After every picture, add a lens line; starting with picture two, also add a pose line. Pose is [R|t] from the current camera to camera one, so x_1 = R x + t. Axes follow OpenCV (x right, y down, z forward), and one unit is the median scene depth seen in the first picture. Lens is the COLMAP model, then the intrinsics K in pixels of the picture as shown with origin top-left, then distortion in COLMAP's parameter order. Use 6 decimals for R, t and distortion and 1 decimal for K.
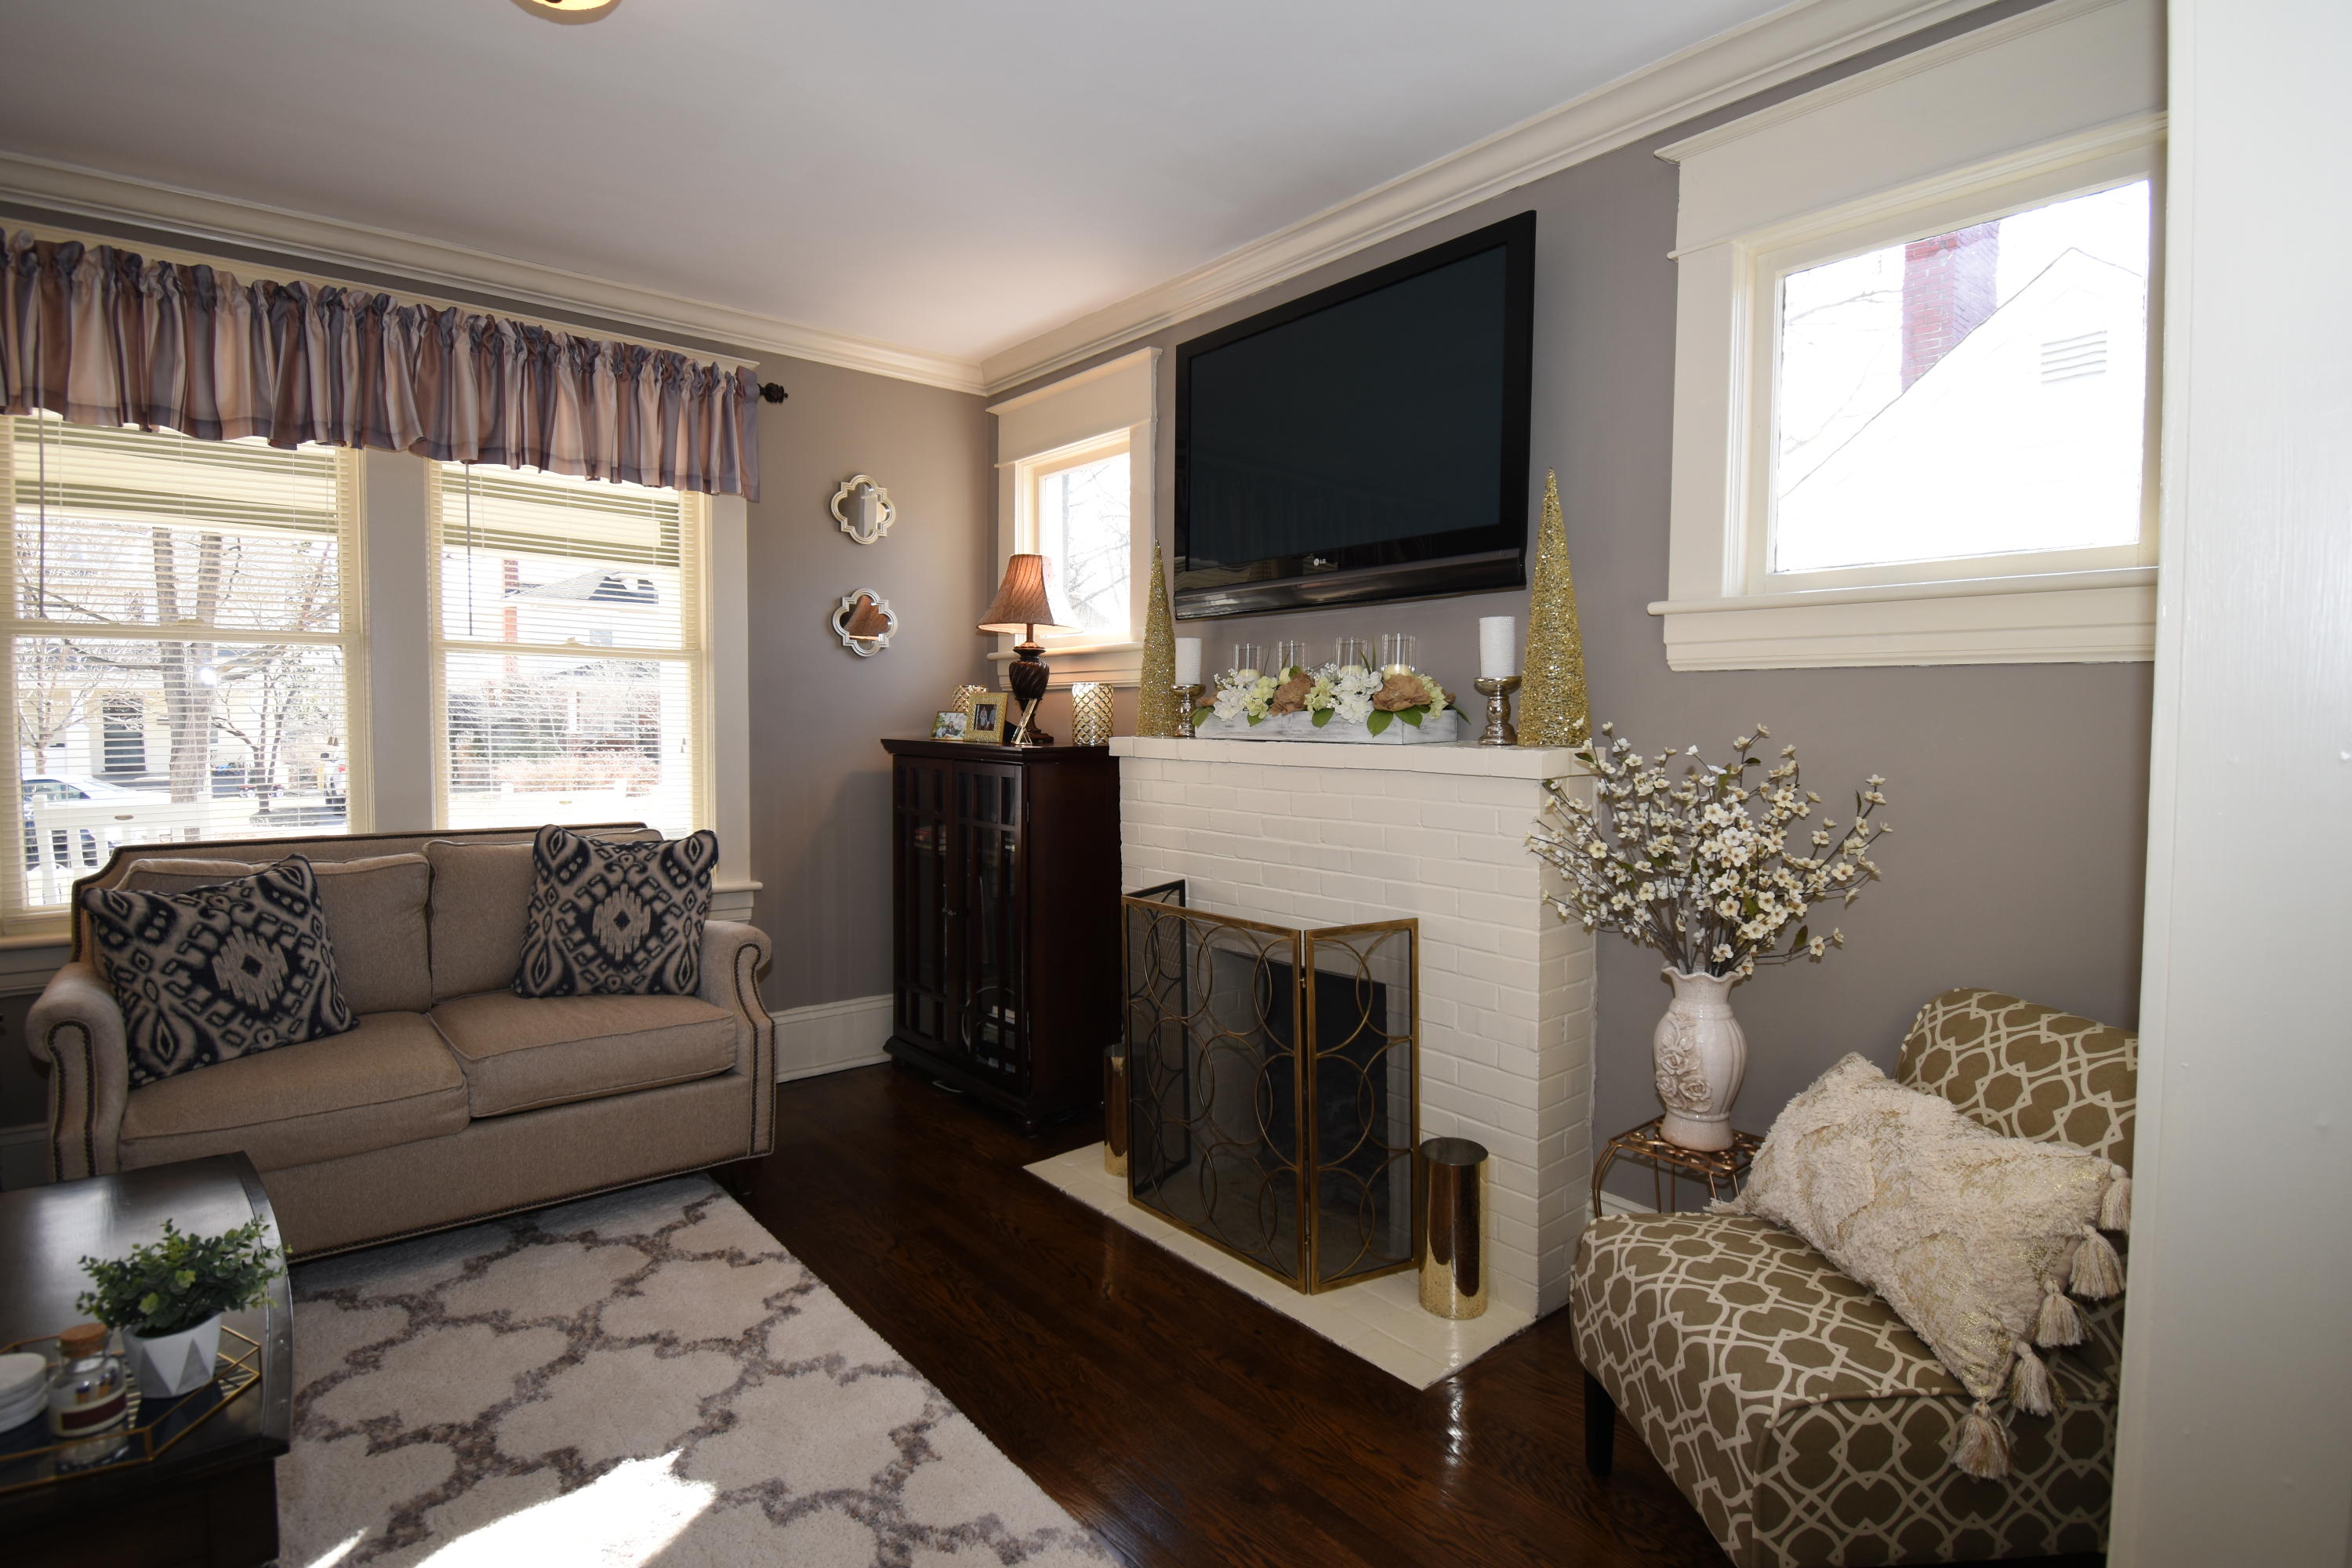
lens RADIAL K [[1199.4, 0, 1189.6], [0, 1199.4, 792.3], [0, 0, 1]] dist [-0.027622, -0.006915]
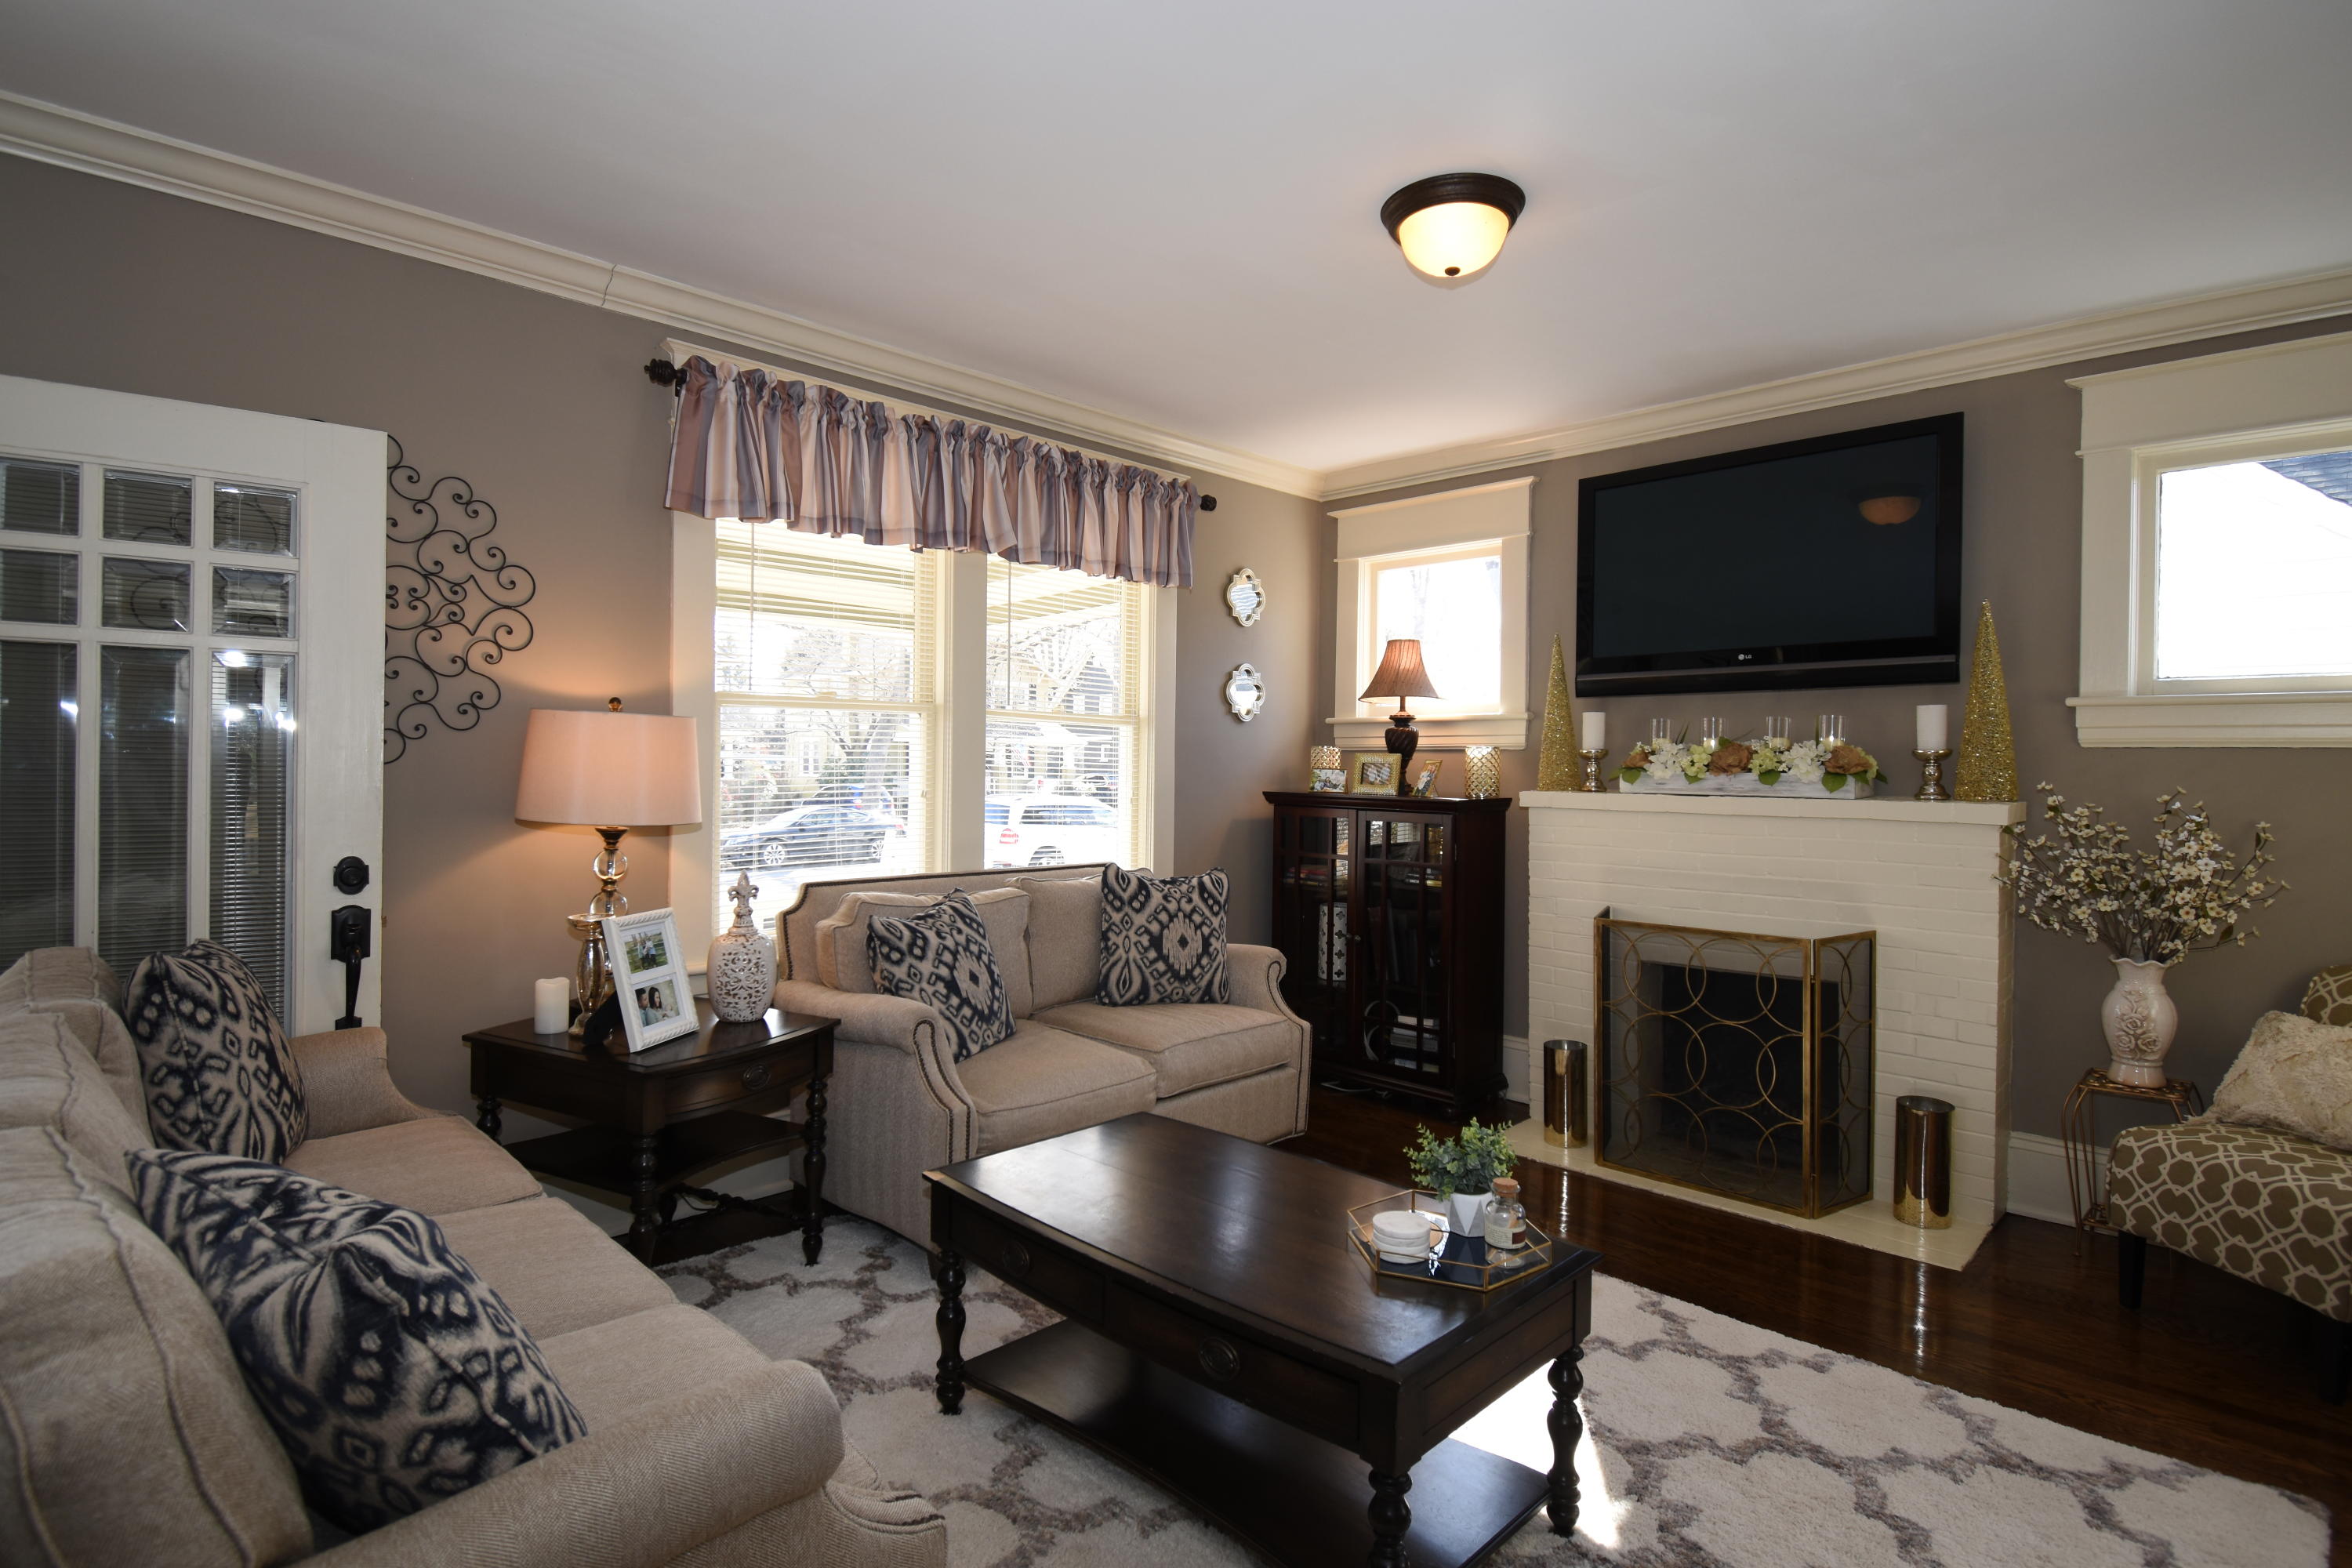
lens RADIAL K [[1199.4, 0, 1165.1], [0, 1199.4, 776.8], [0, 0, 1]] dist [-0.027622, -0.006915]
pose [[0.997867, 0.002649, 0.065232, -0.581002], [0.000660, 0.998716, -0.050647, 0.001318], [-0.065282, 0.050582, 0.996584, -0.228113]]
